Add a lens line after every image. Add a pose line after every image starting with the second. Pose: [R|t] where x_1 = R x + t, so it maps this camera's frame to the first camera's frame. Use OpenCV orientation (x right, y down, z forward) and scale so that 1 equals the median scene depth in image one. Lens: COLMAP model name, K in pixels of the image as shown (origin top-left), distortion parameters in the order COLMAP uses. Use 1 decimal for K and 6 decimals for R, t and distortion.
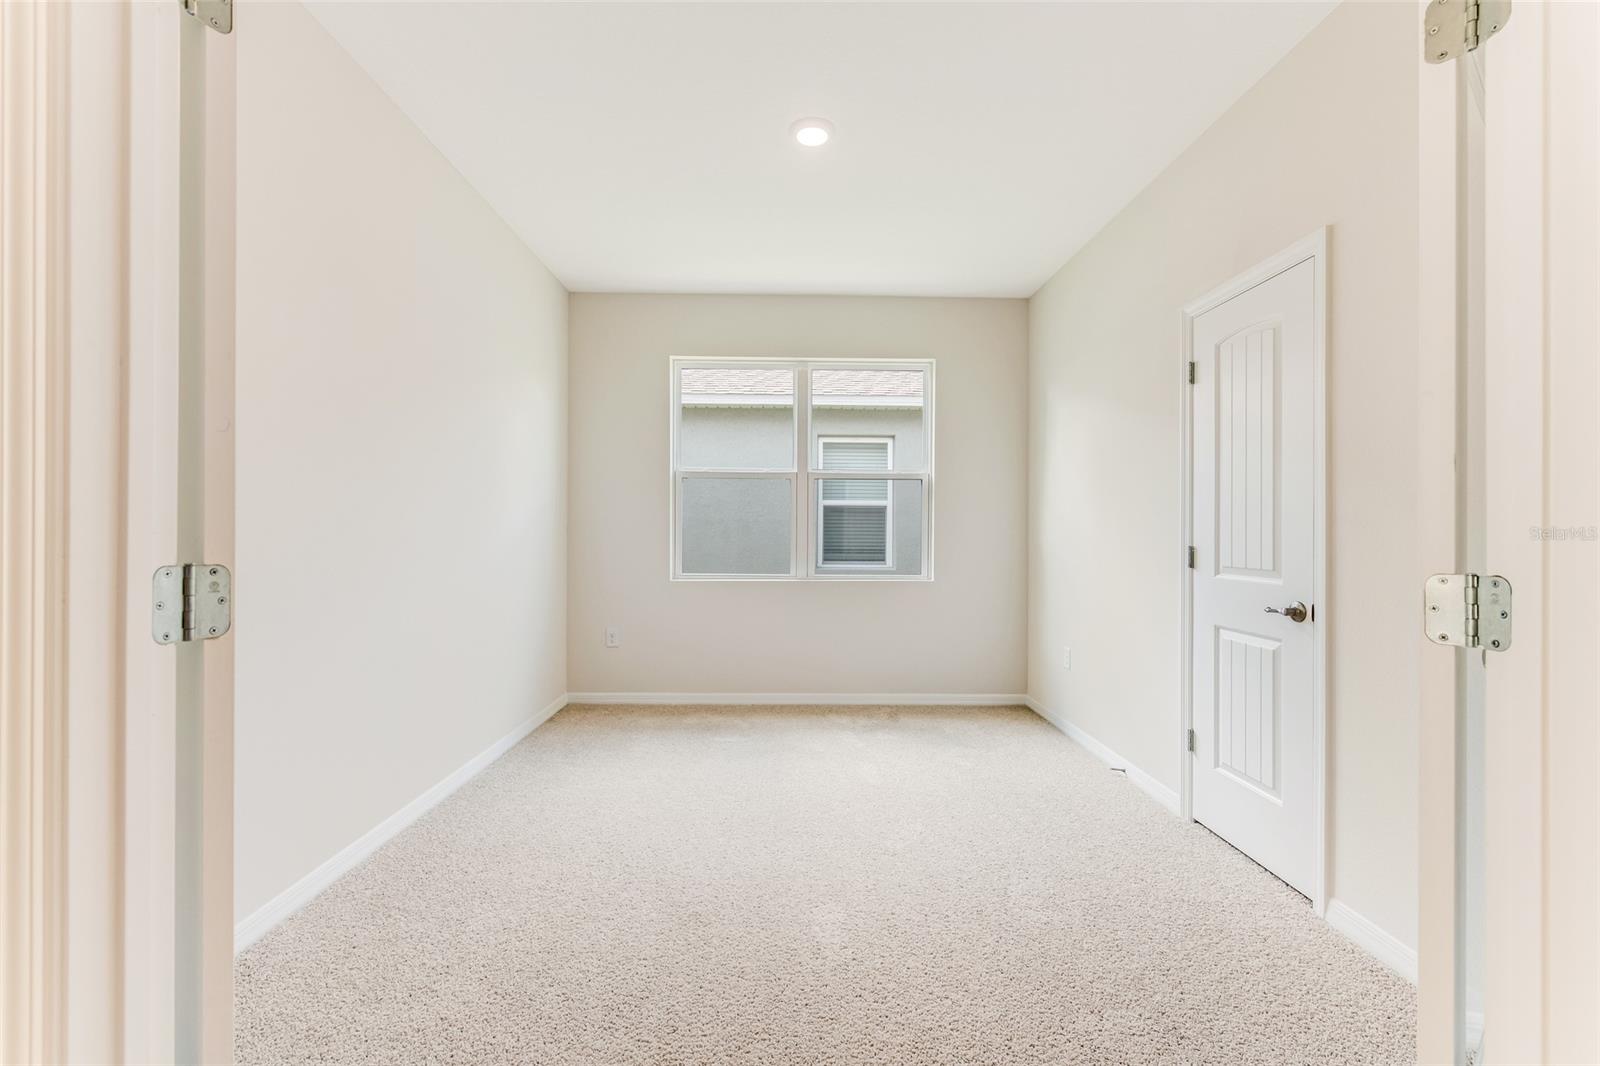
lens RADIAL K [[647.7, 0, 801.7], [0, 647.7, 528.5], [0, 0, 1]] dist [-0.001366, -0.000251]
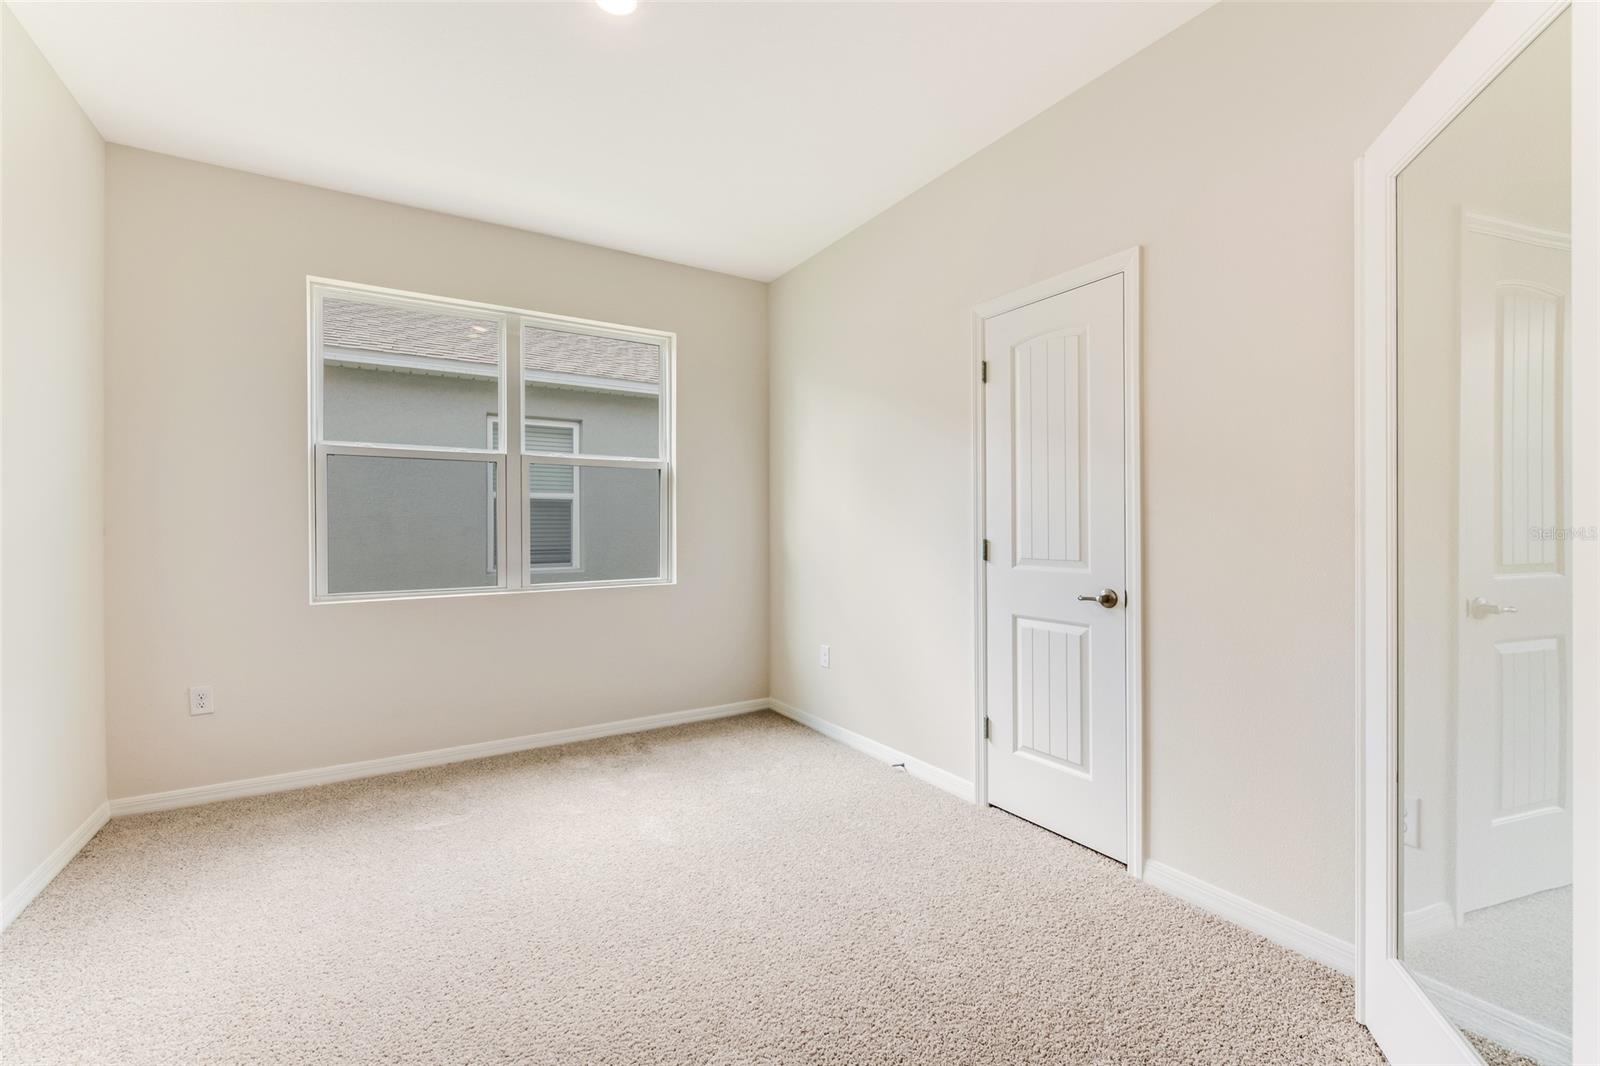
lens RADIAL K [[661.3, 0, 805.8], [0, 661.3, 516.8], [0, 0, 1]] dist [0.000368, -0.007779]
pose [[0.863624, -0.003146, 0.504126, -0.165672], [0.008849, 0.999921, -0.008919, -0.001735], [-0.504058, 0.012164, 0.863584, 0.217838]]
